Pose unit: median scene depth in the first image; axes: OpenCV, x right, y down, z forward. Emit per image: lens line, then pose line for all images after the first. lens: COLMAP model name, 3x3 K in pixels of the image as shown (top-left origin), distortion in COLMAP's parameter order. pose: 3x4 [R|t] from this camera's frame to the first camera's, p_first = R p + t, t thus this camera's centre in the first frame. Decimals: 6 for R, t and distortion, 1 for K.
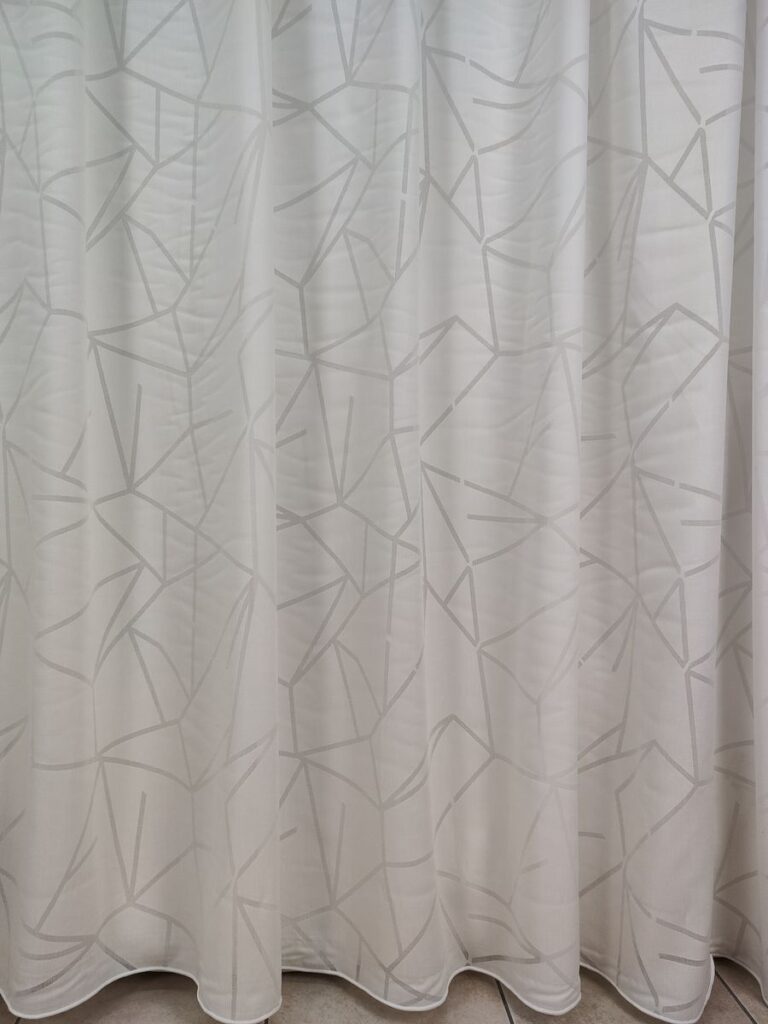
lens RADIAL K [[785.0, 0, 381.2], [0, 785.0, 513.8], [0, 0, 1]] dist [0.052758, -0.047430]
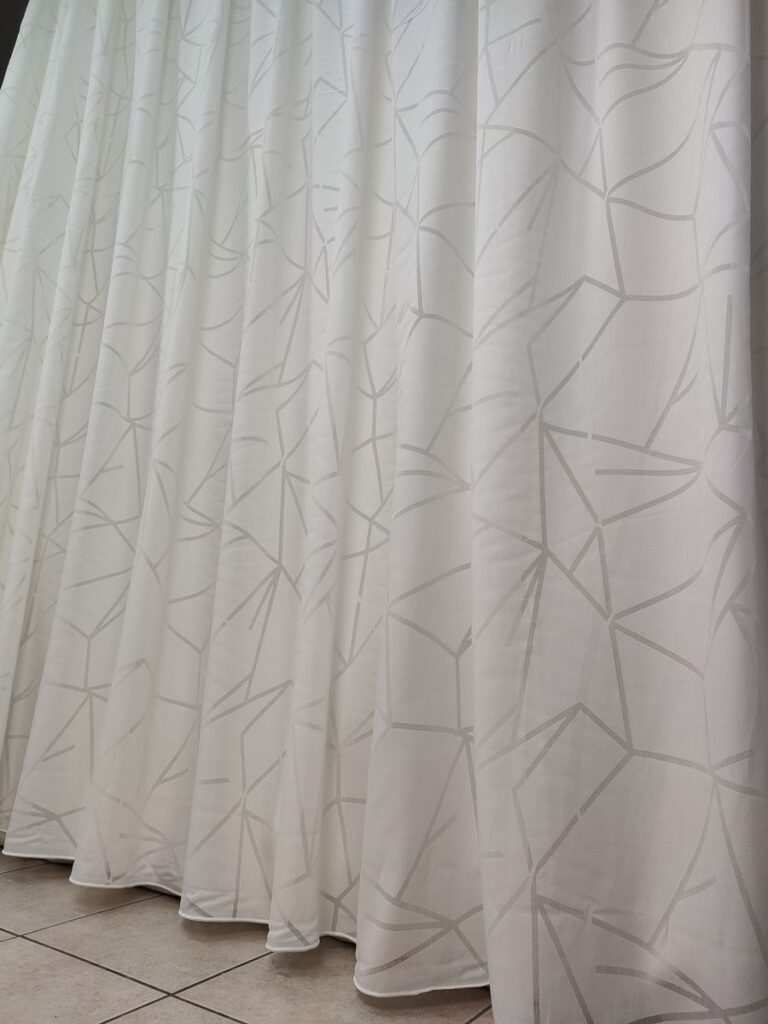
lens RADIAL K [[785.0, 0, 379.7], [0, 785.0, 515.9], [0, 0, 1]] dist [0.052758, -0.047430]
pose [[0.777483, -0.104797, -0.620111, 0.988106], [-0.072813, 0.964388, -0.254272, 0.326212], [0.624674, 0.242844, 0.742165, 0.182150]]
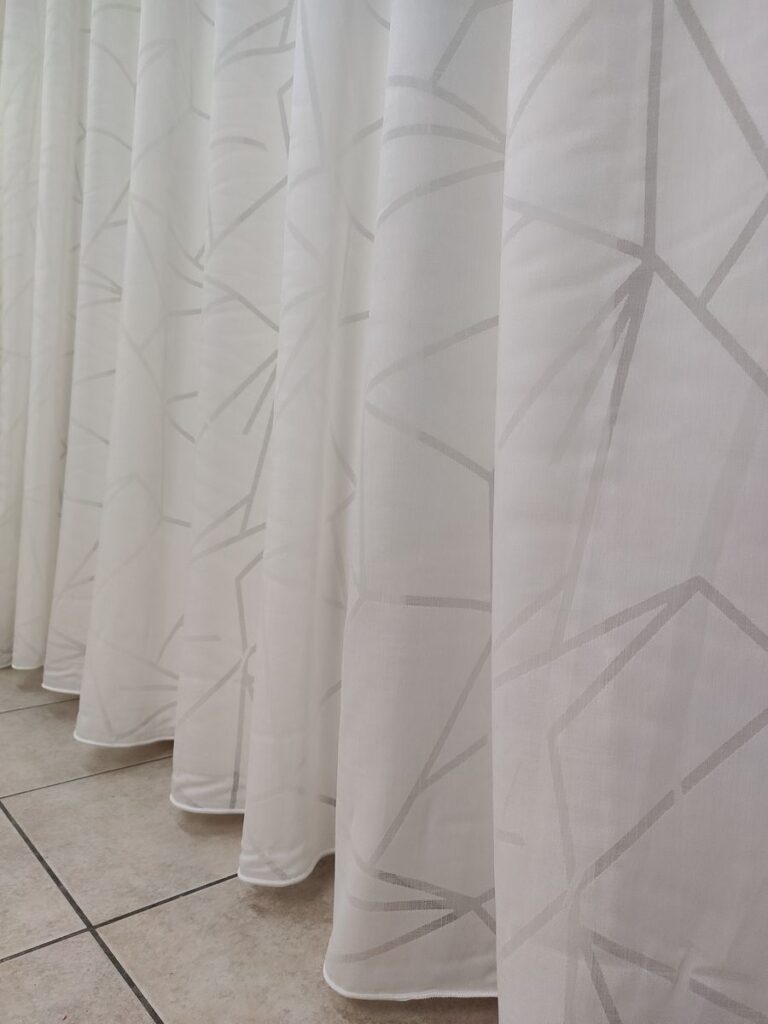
lens RADIAL K [[785.0, 0, 376.9], [0, 785.0, 515.6], [0, 0, 1]] dist [0.052758, -0.047430]
pose [[0.566785, 0.064371, -0.821347, 0.841930], [-0.084236, 0.996246, 0.019950, 0.259438], [0.819548, 0.057880, 0.570080, 0.643856]]
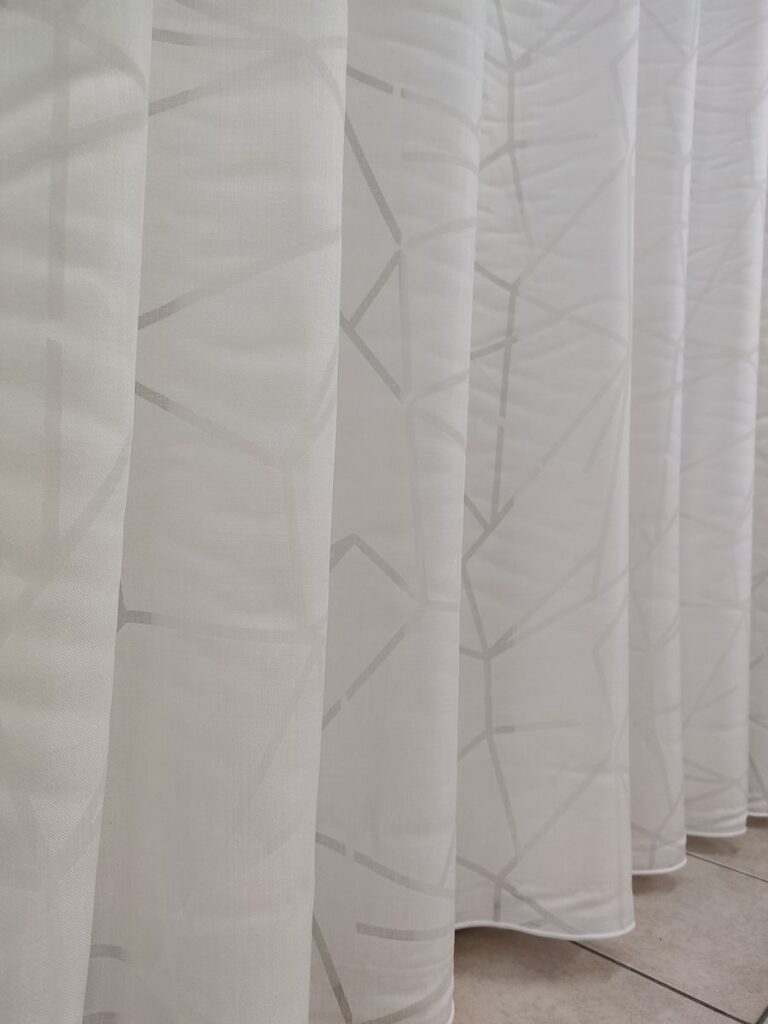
lens RADIAL K [[785.0, 0, 376.6], [0, 785.0, 514.5], [0, 0, 1]] dist [0.052758, -0.047430]
pose [[0.713380, 0.037255, 0.699787, -0.821796], [-0.019374, 0.999253, -0.033447, 0.253137], [-0.700510, 0.010303, 0.713568, 0.576293]]
